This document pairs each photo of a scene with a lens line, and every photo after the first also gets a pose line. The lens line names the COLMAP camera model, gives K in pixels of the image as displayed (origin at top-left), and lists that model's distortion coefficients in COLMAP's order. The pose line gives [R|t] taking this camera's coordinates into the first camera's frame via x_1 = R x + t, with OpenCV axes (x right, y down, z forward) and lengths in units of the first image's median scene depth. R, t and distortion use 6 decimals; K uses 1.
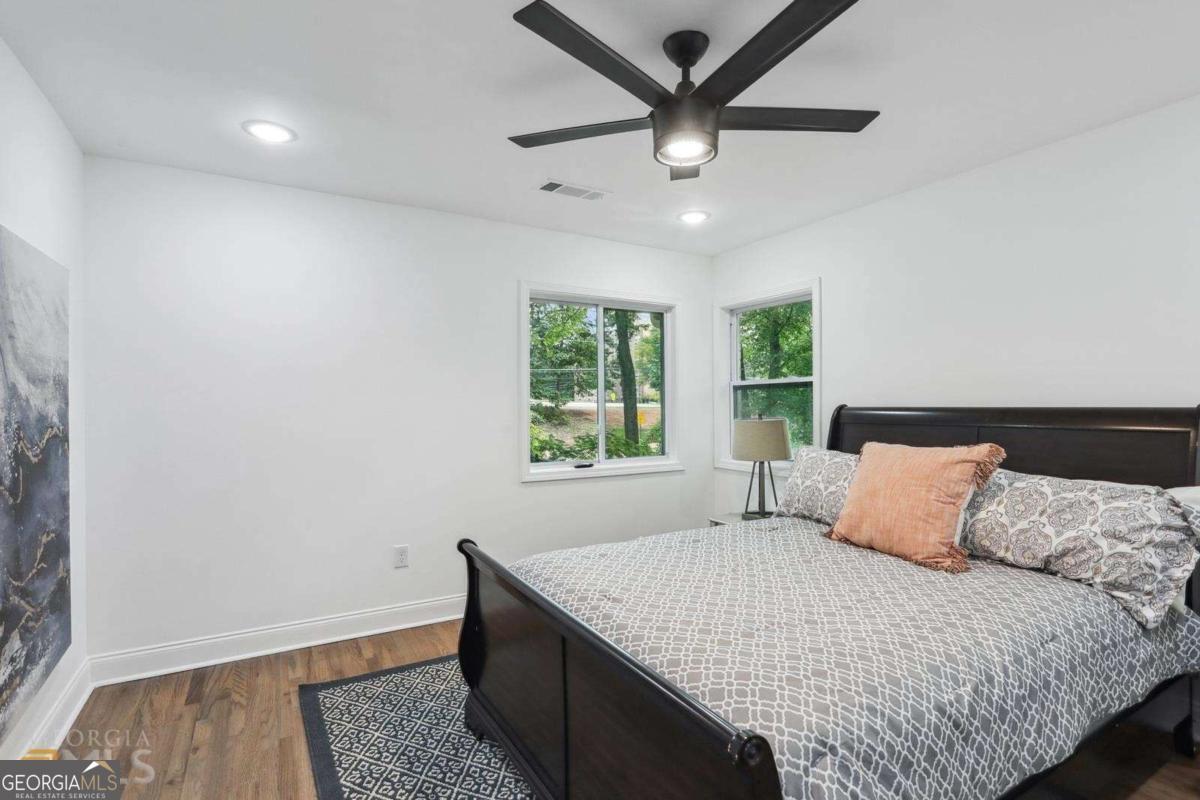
lens RADIAL K [[586.9, 0, 600.0], [0, 586.9, 400.0], [0, 0, 1]] dist [-0.006146, -0.000009]
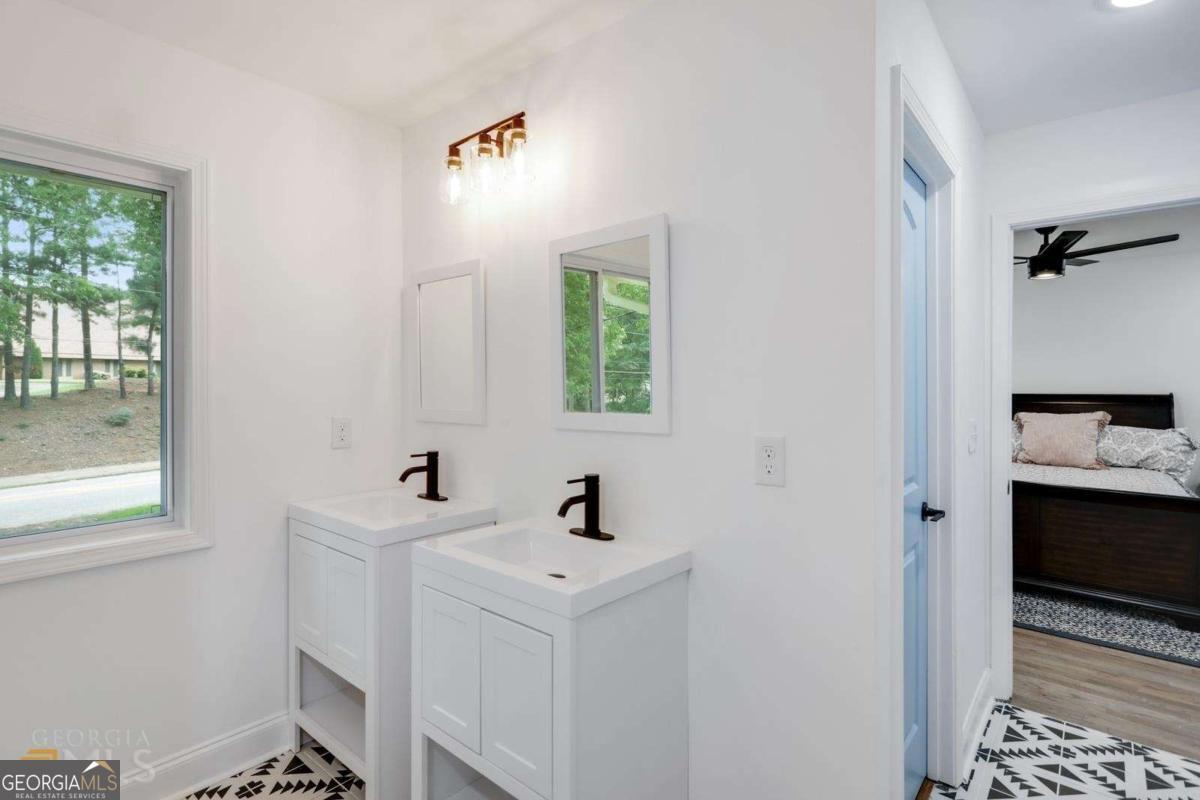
lens RADIAL K [[586.9, 0, 600.0], [0, 586.9, 400.0], [0, 0, 1]] dist [-0.006146, -0.000009]
pose [[0.948292, -0.005667, 0.317349, -1.829860], [-0.003763, 0.999570, 0.029095, -0.022568], [-0.317378, -0.028784, 0.947862, -0.446533]]
